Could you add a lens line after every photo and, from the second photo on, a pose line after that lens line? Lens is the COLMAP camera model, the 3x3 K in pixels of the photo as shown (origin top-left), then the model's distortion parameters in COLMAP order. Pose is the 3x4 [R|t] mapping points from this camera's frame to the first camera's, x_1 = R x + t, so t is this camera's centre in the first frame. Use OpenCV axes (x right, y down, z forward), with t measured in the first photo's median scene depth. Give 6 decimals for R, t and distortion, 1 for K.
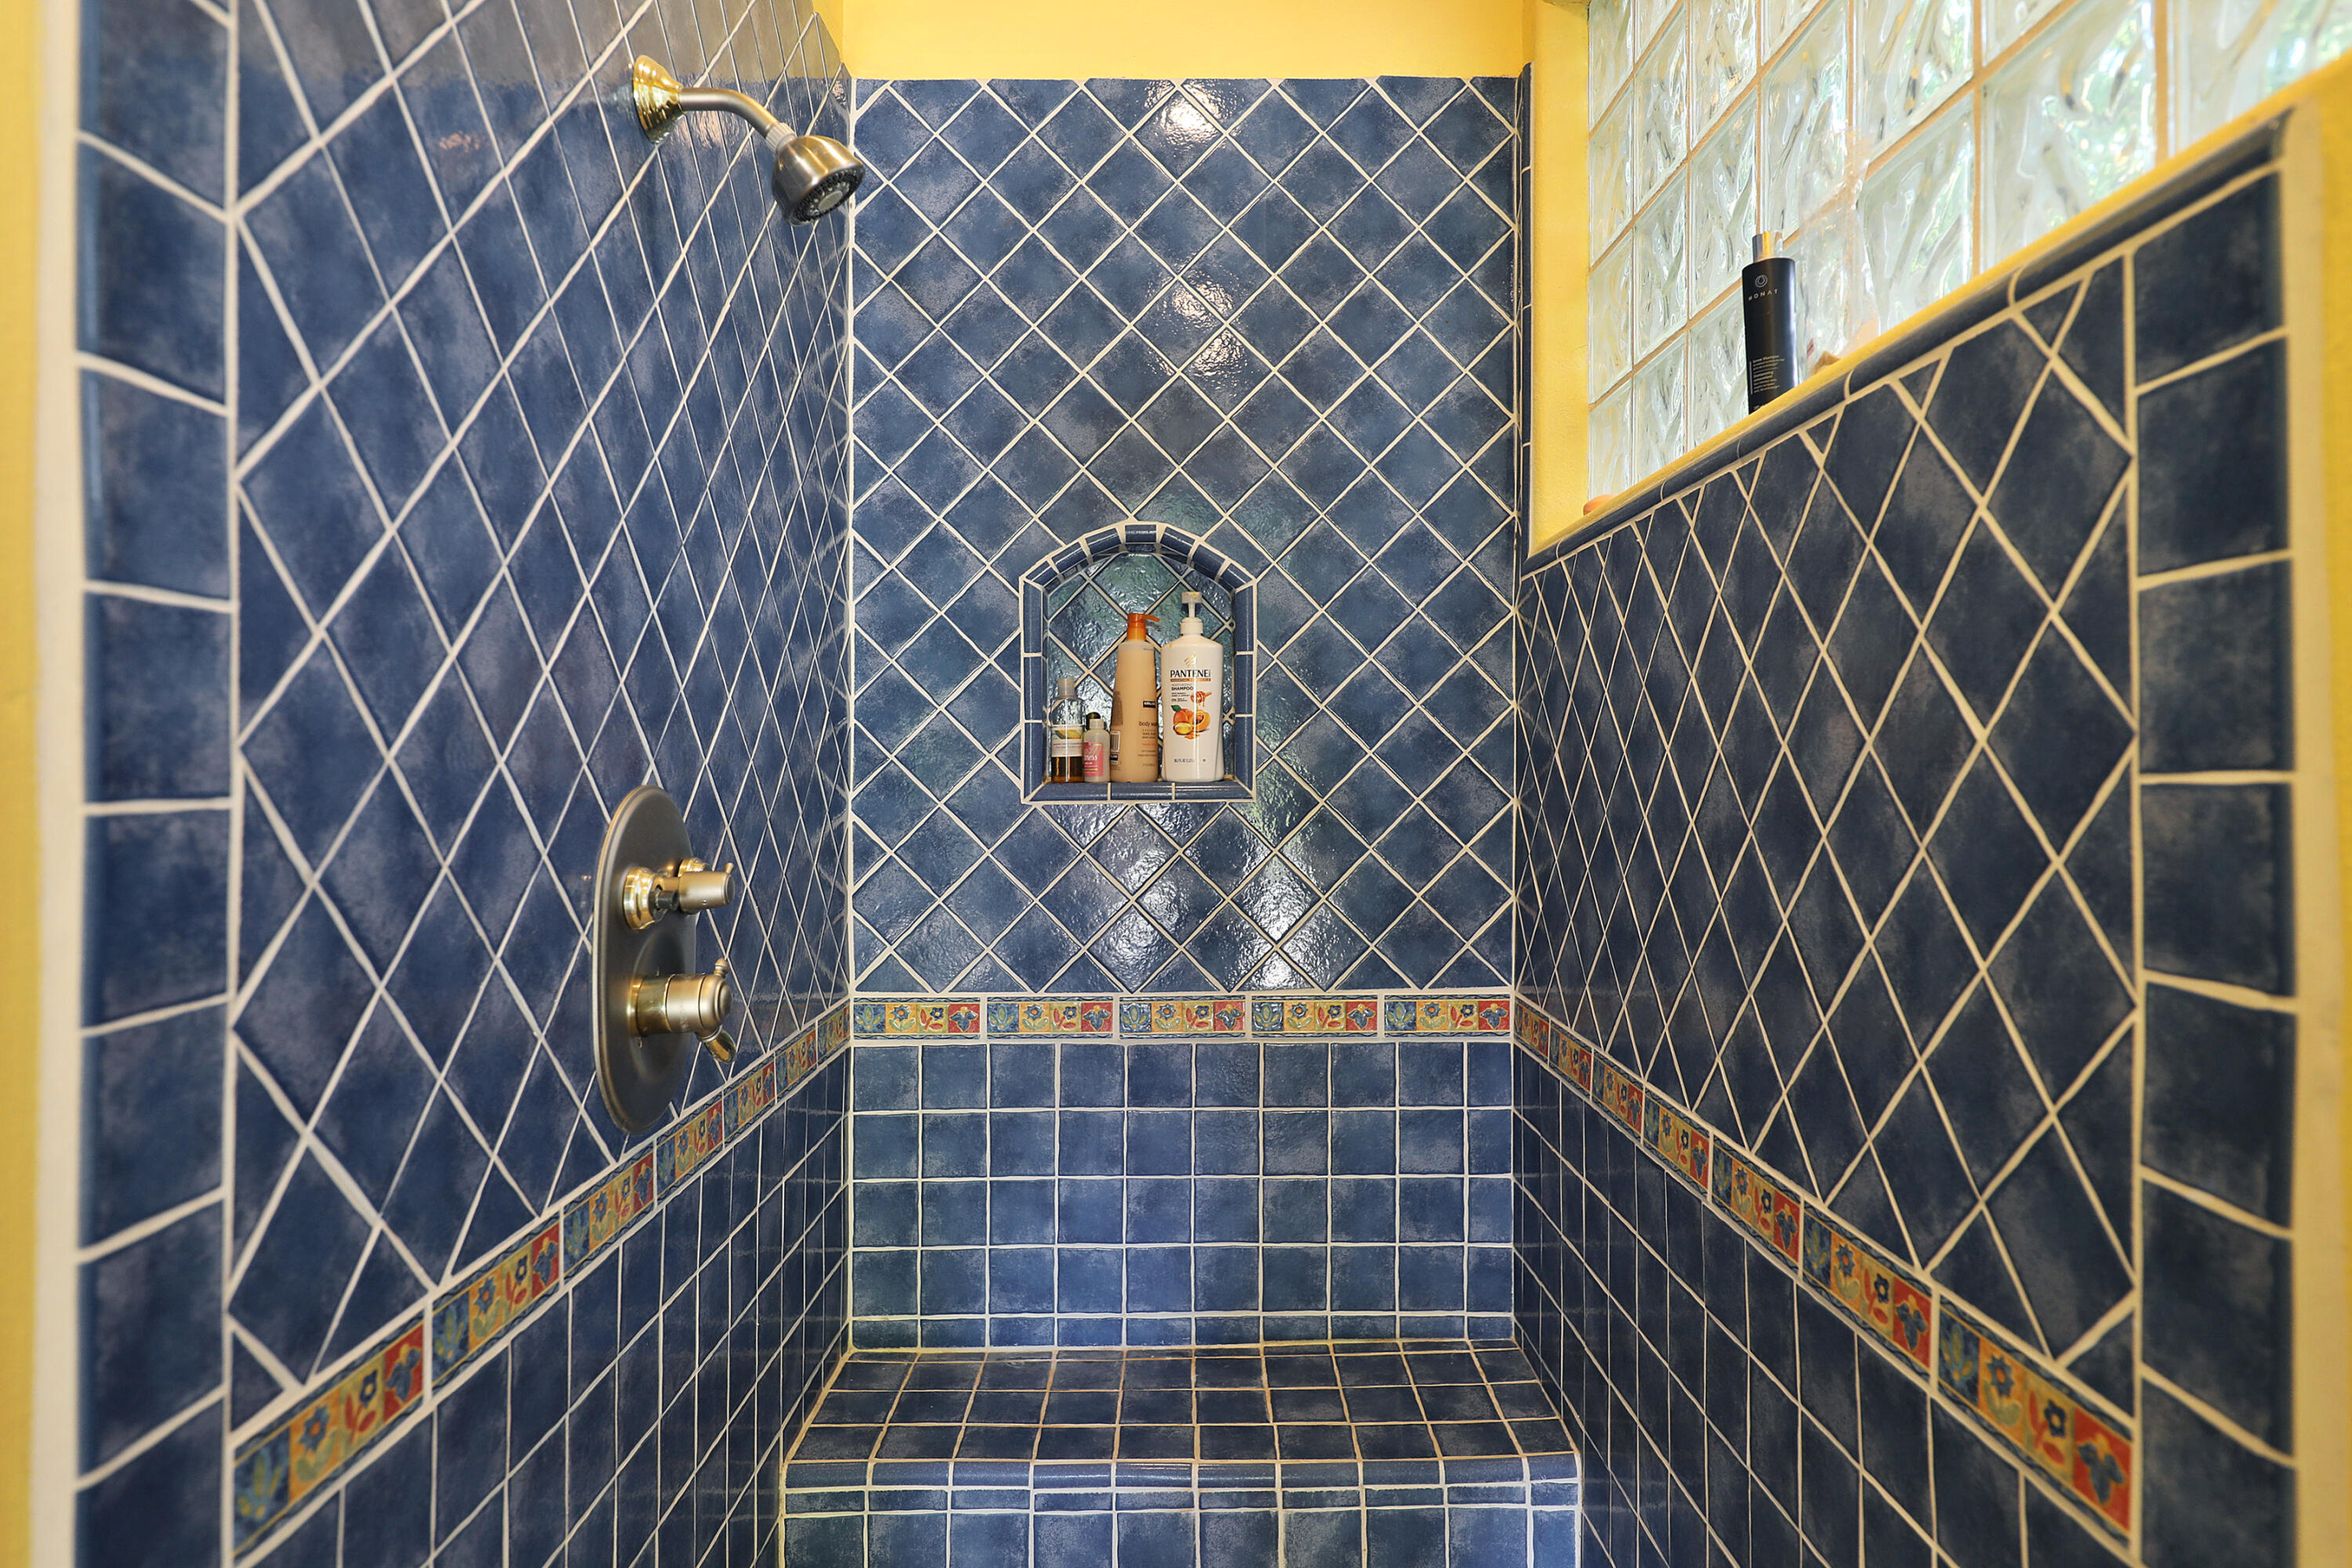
lens RADIAL K [[1409.1, 0, 1184.4], [0, 1409.1, 777.6], [0, 0, 1]] dist [0.009085, 0.000997]
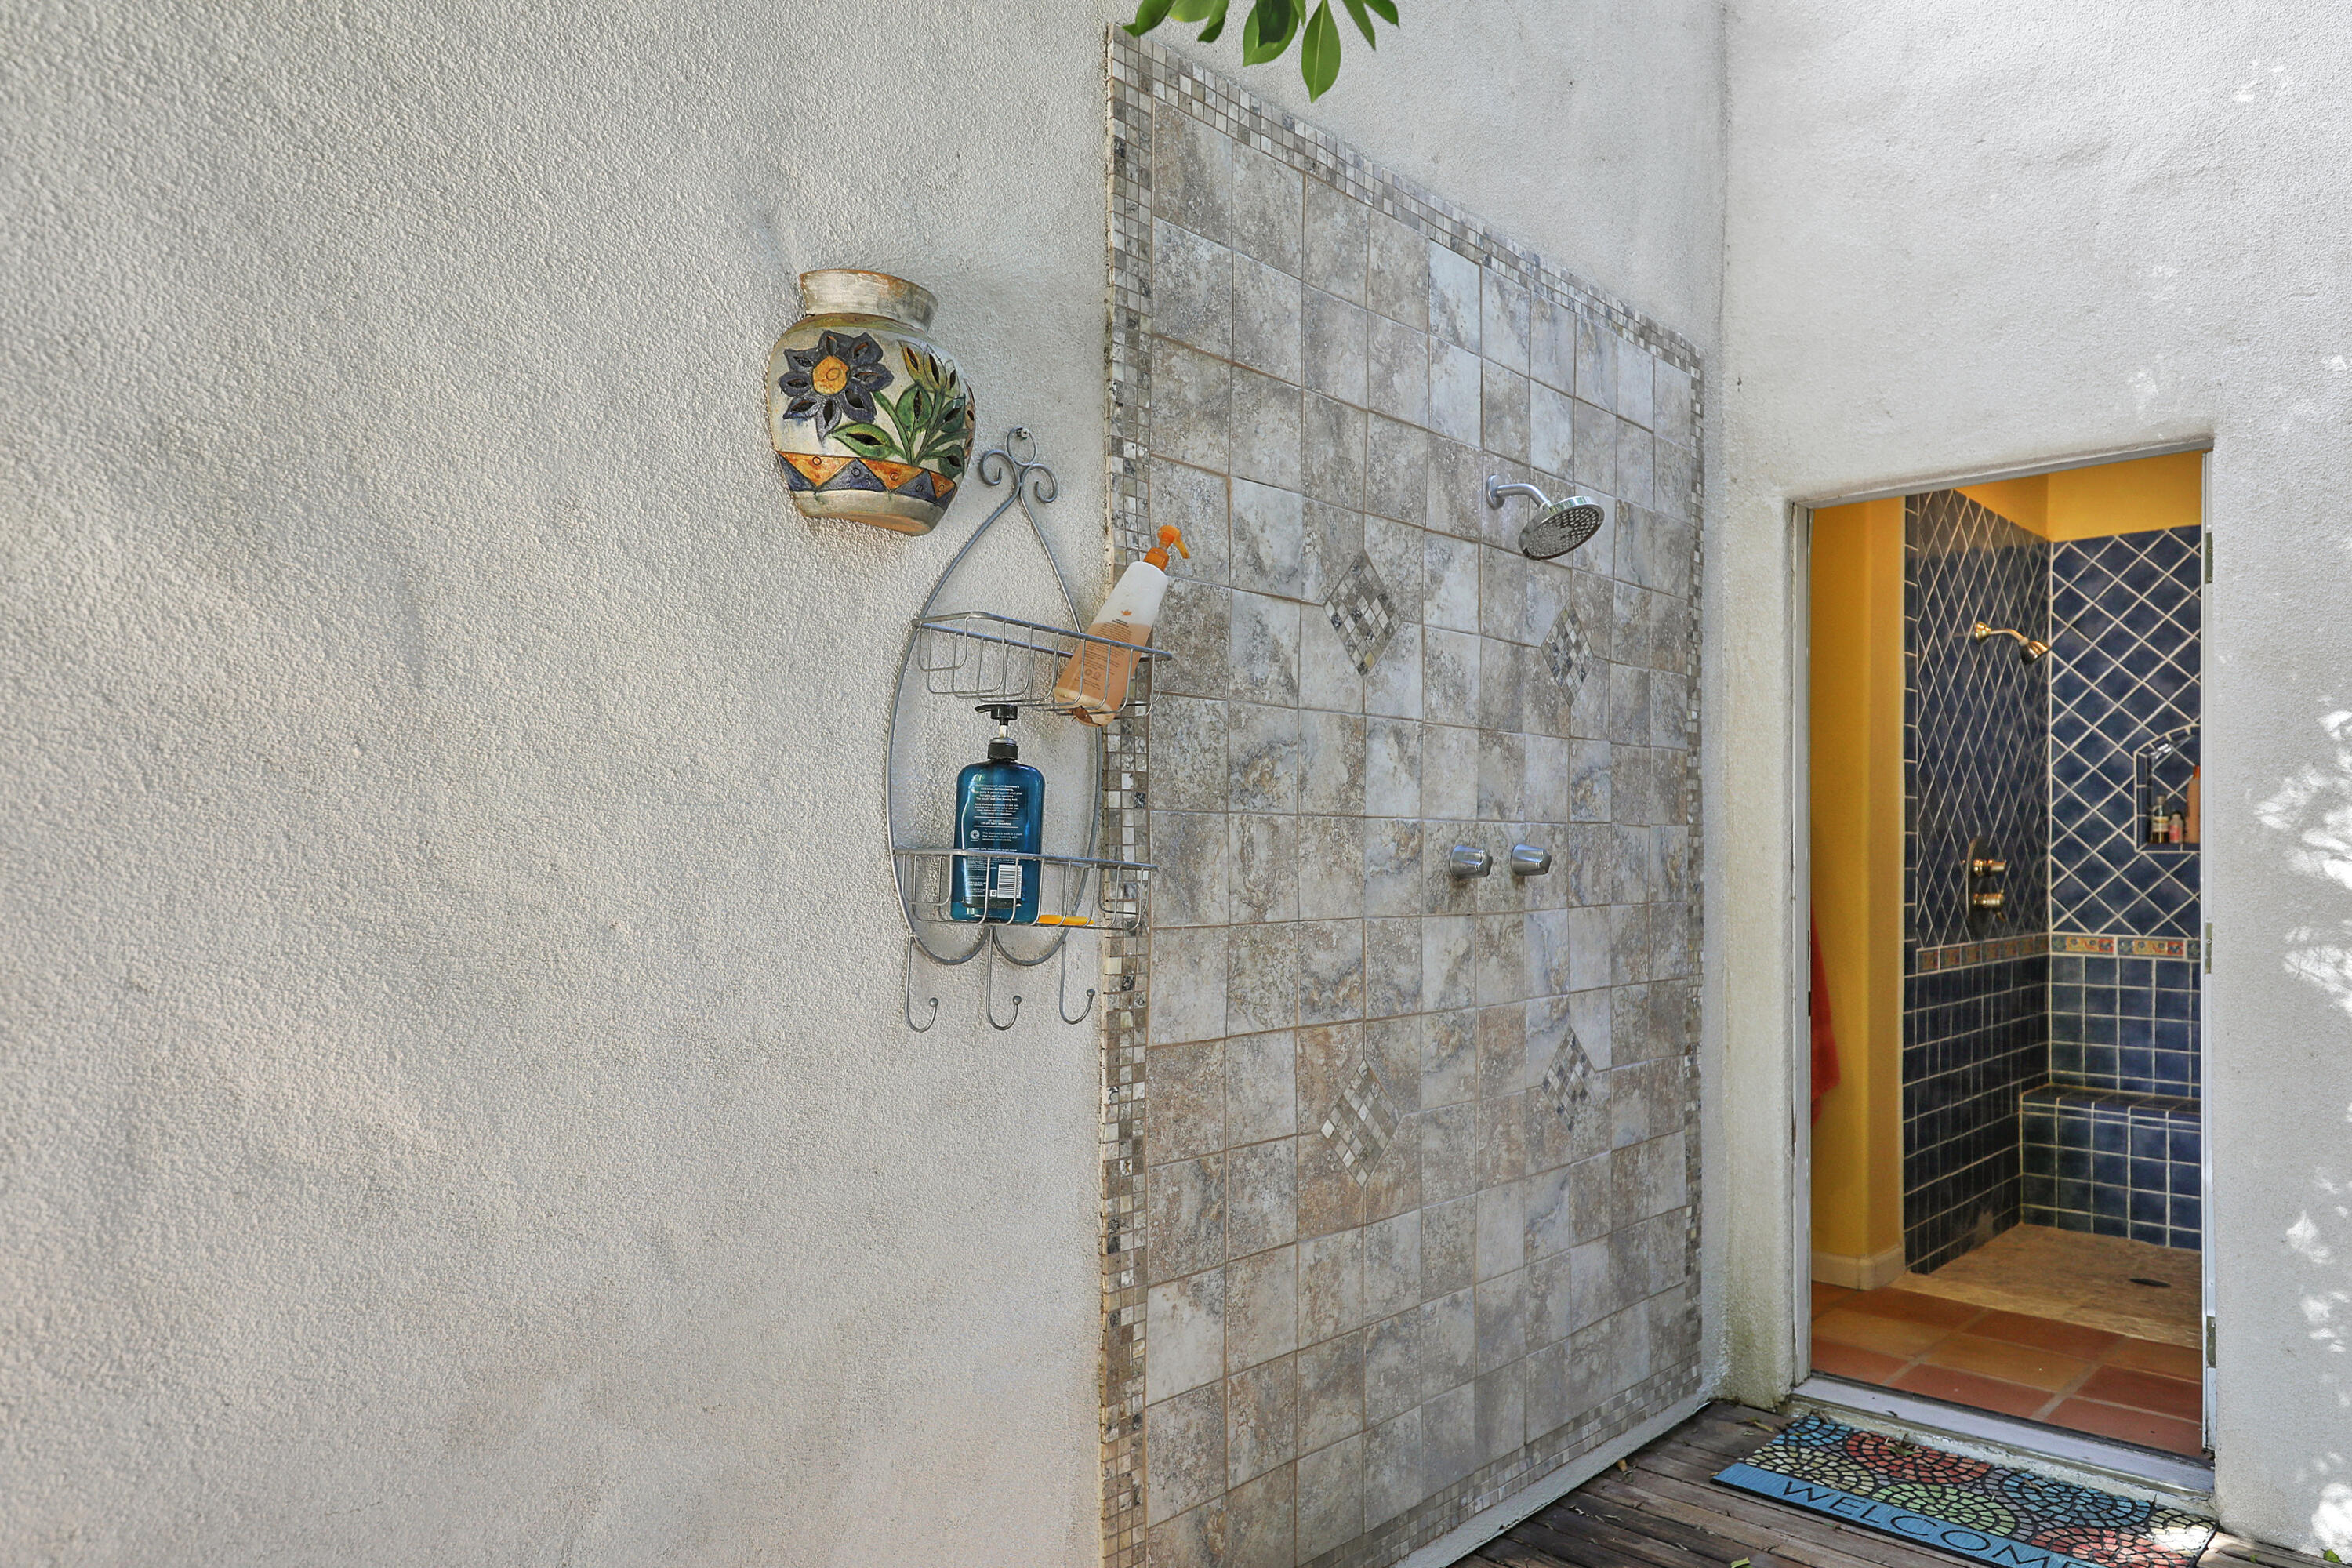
lens RADIAL K [[1503.9, 0, 1189.1], [0, 1503.9, 791.8], [0, 0, 1]] dist [0.014367, 0.004512]
pose [[0.725995, -0.011617, -0.687602, 0.453689], [-0.024653, 0.998775, -0.042904, 0.063294], [0.687258, 0.048099, 0.724819, -1.809132]]
